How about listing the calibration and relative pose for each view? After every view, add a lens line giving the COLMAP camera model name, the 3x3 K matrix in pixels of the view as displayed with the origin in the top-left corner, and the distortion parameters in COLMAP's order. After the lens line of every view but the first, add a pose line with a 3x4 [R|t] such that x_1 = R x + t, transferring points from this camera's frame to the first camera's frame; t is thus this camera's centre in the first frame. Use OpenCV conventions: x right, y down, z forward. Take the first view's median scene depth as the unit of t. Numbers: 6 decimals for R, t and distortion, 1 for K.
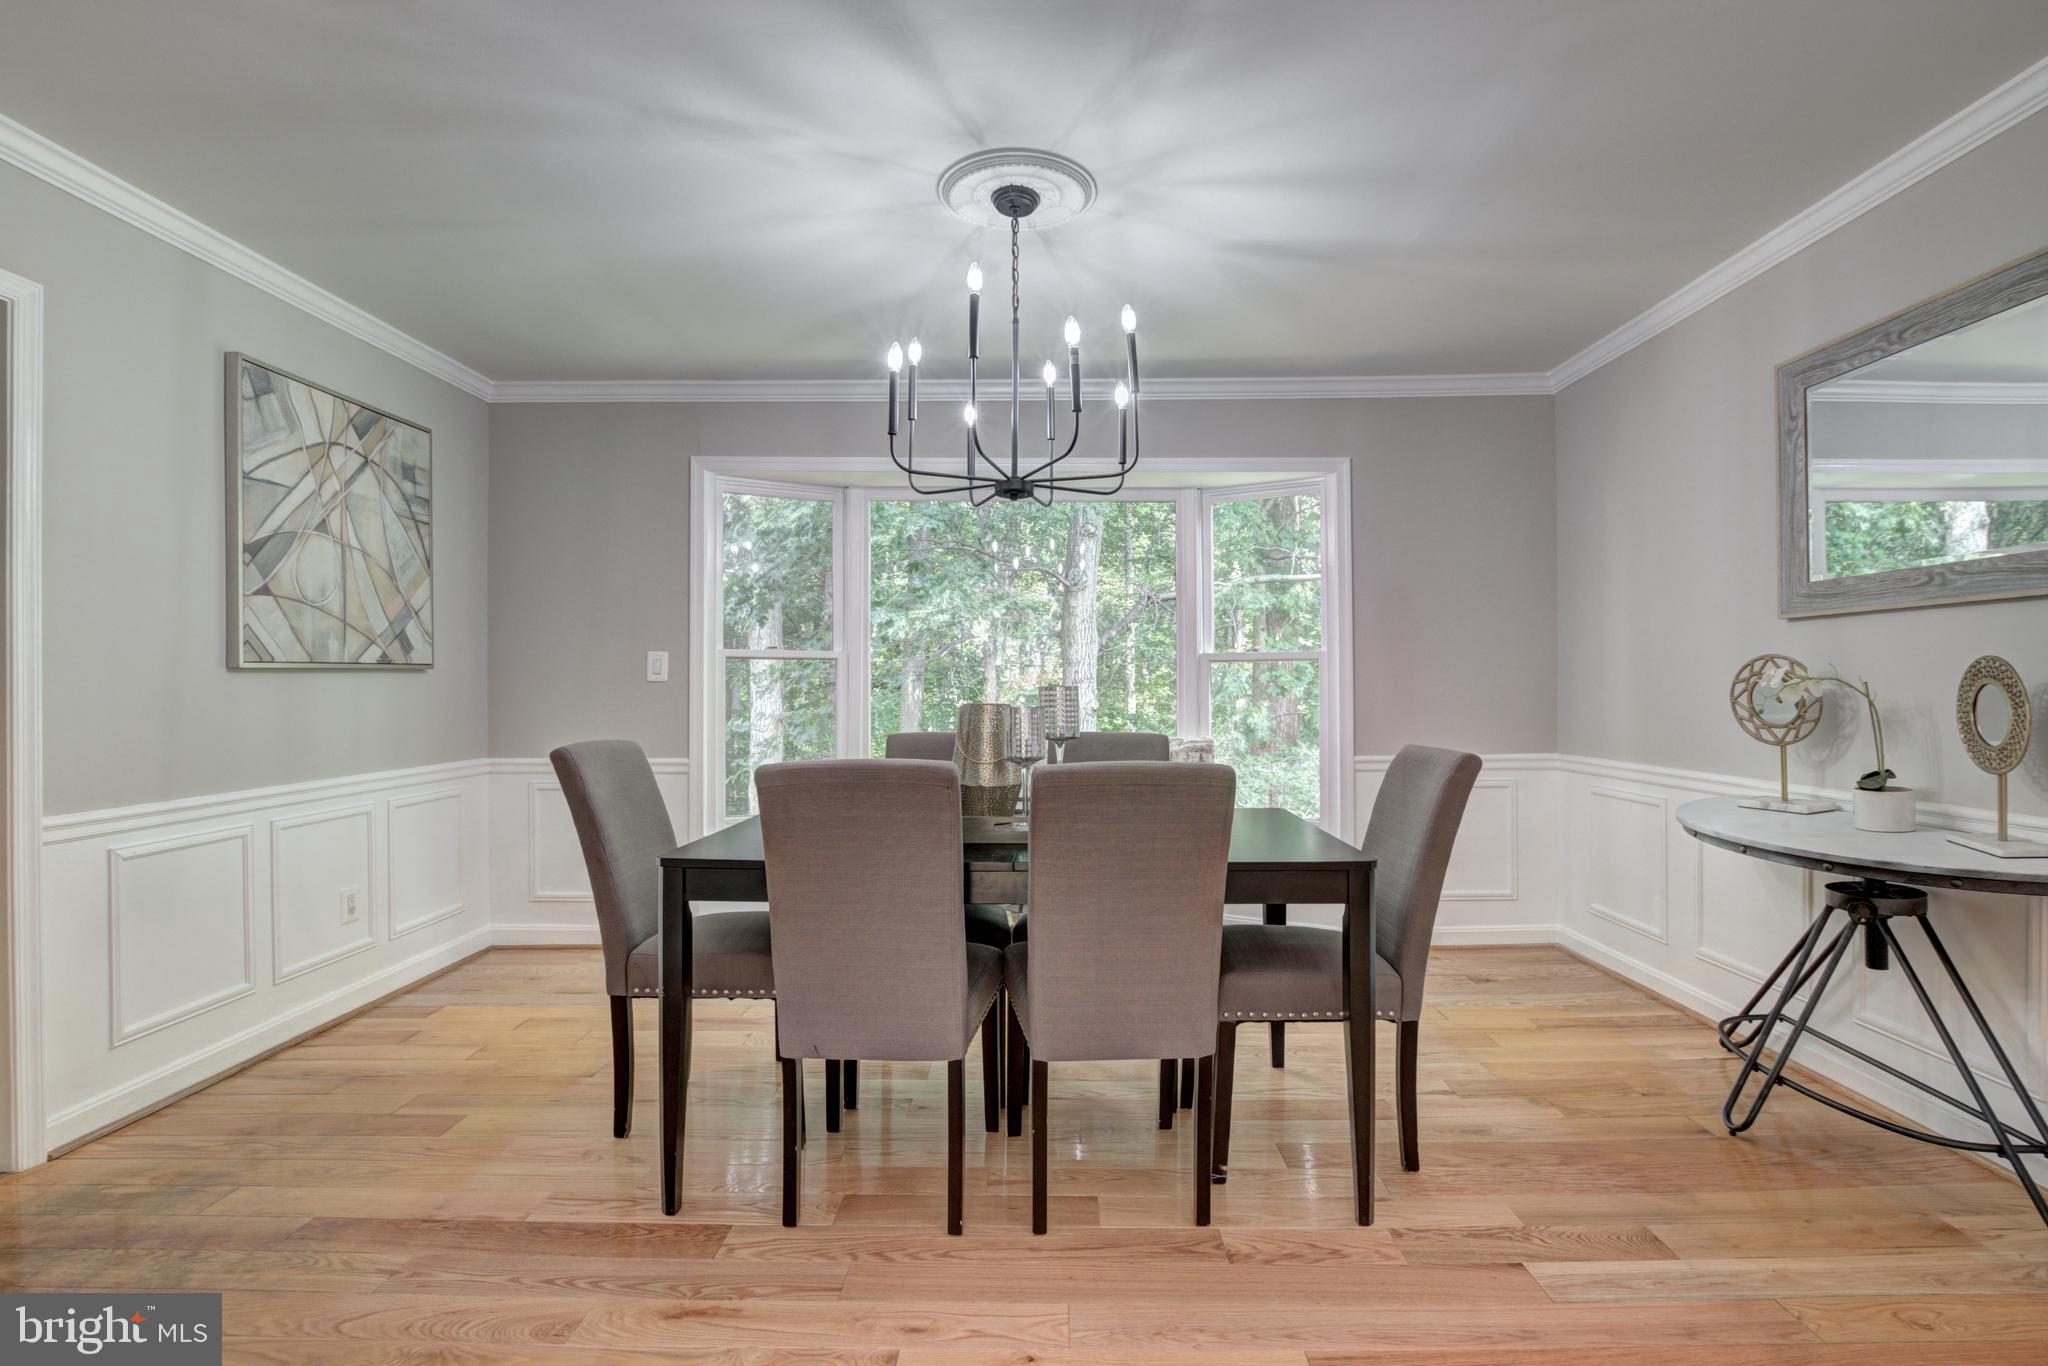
lens RADIAL K [[969.9, 0, 1031.4], [0, 969.9, 689.8], [0, 0, 1]] dist [-0.032934, 0.003888]
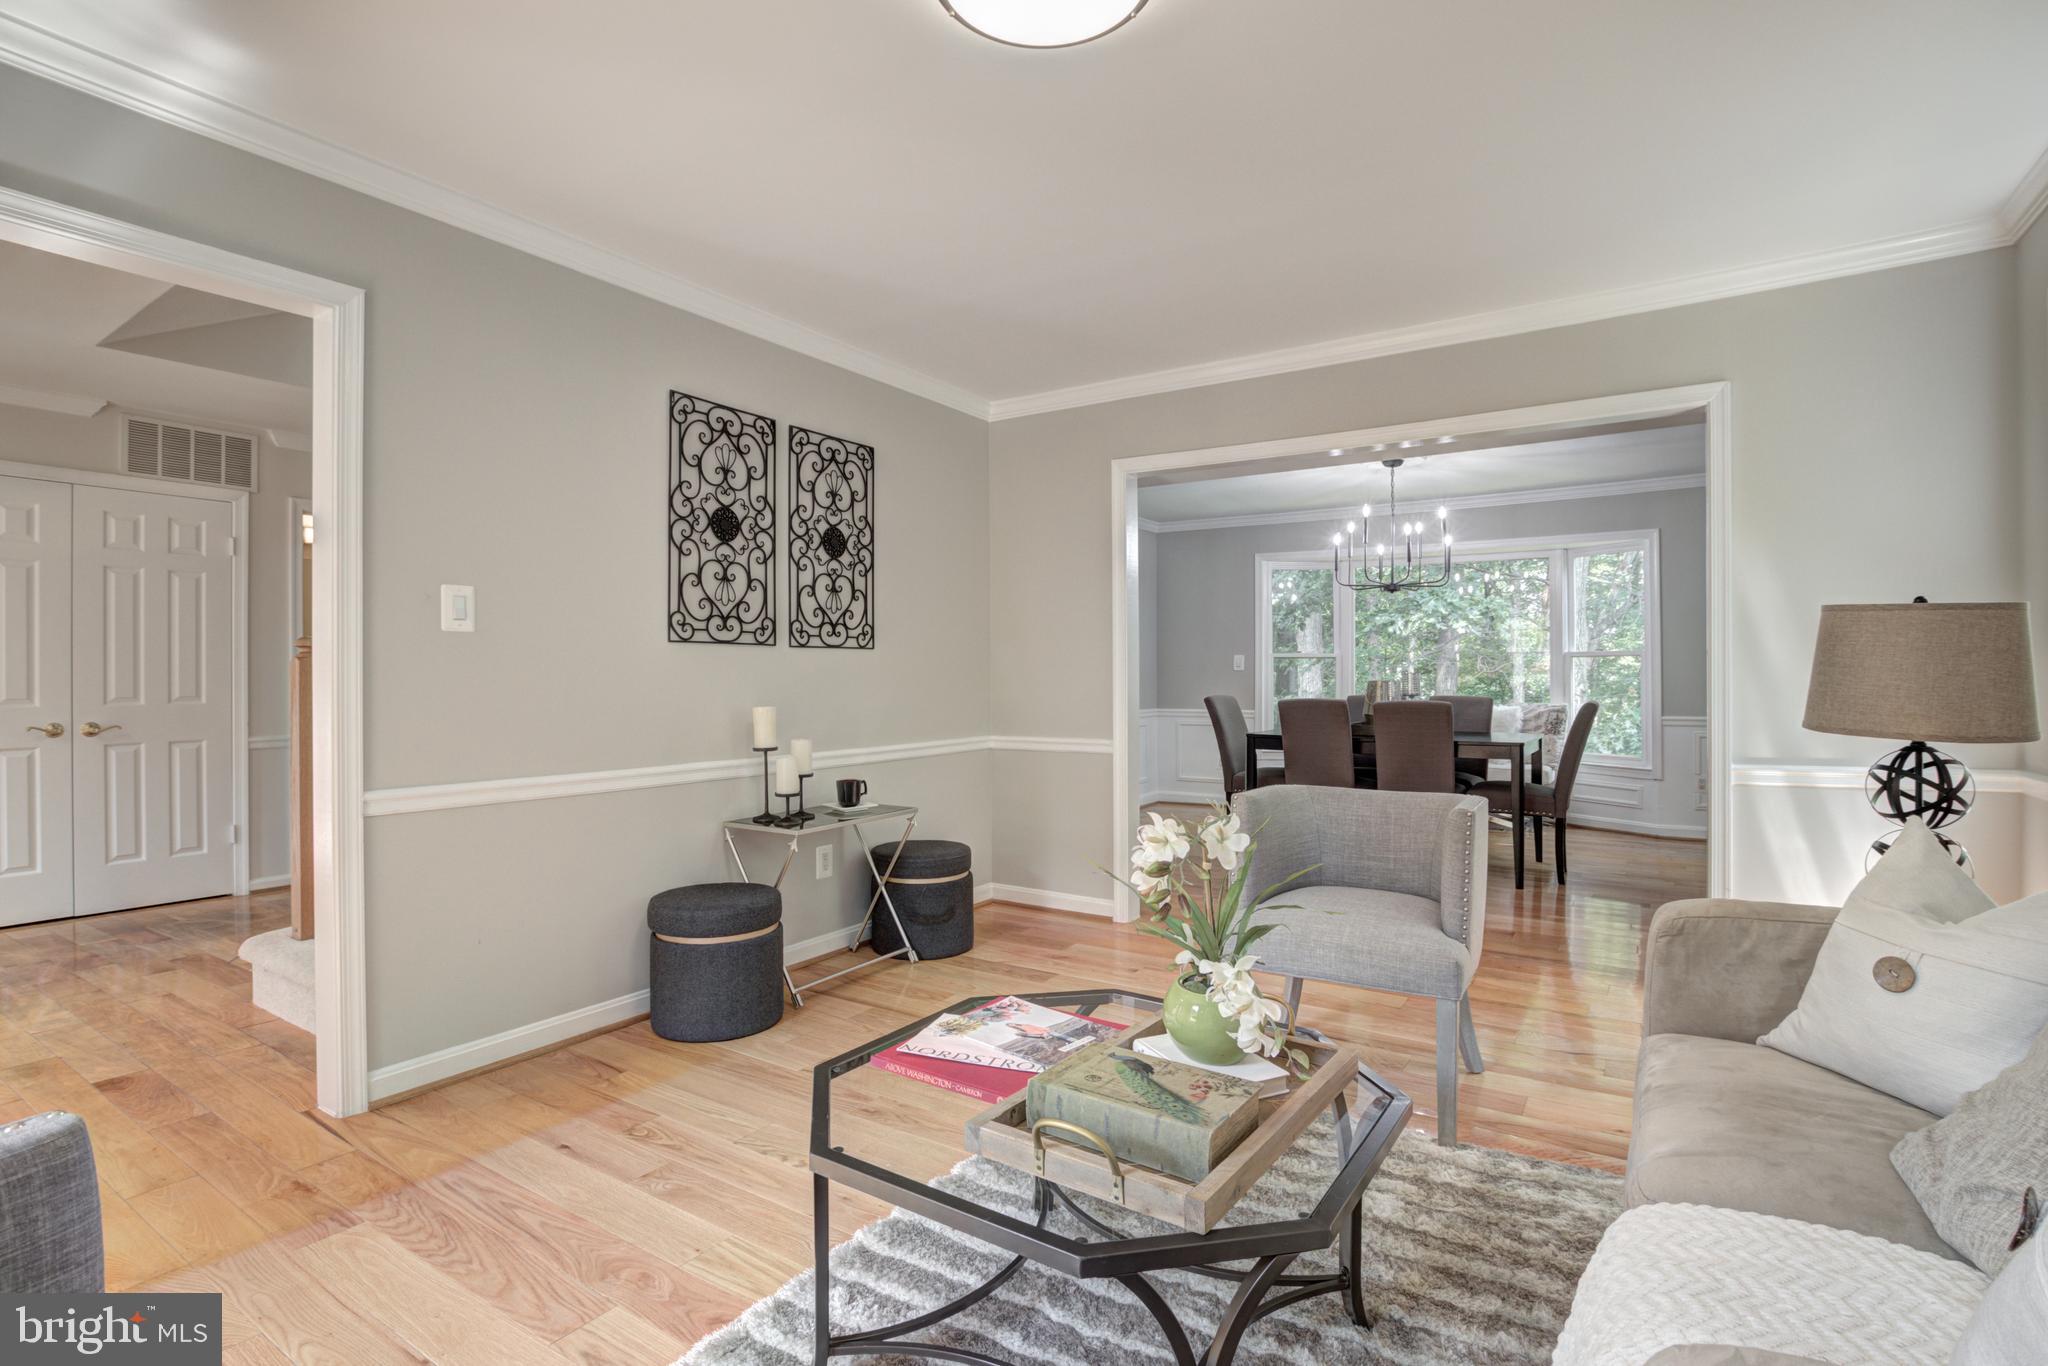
lens RADIAL K [[969.9, 0, 1027.2], [0, 969.9, 683.0], [0, 0, 1]] dist [-0.032934, 0.003888]
pose [[0.840224, -0.003085, -0.542231, 0.522770], [0.011300, 0.999866, 0.011822, -0.018192], [0.542122, -0.016061, 0.840146, -1.461491]]
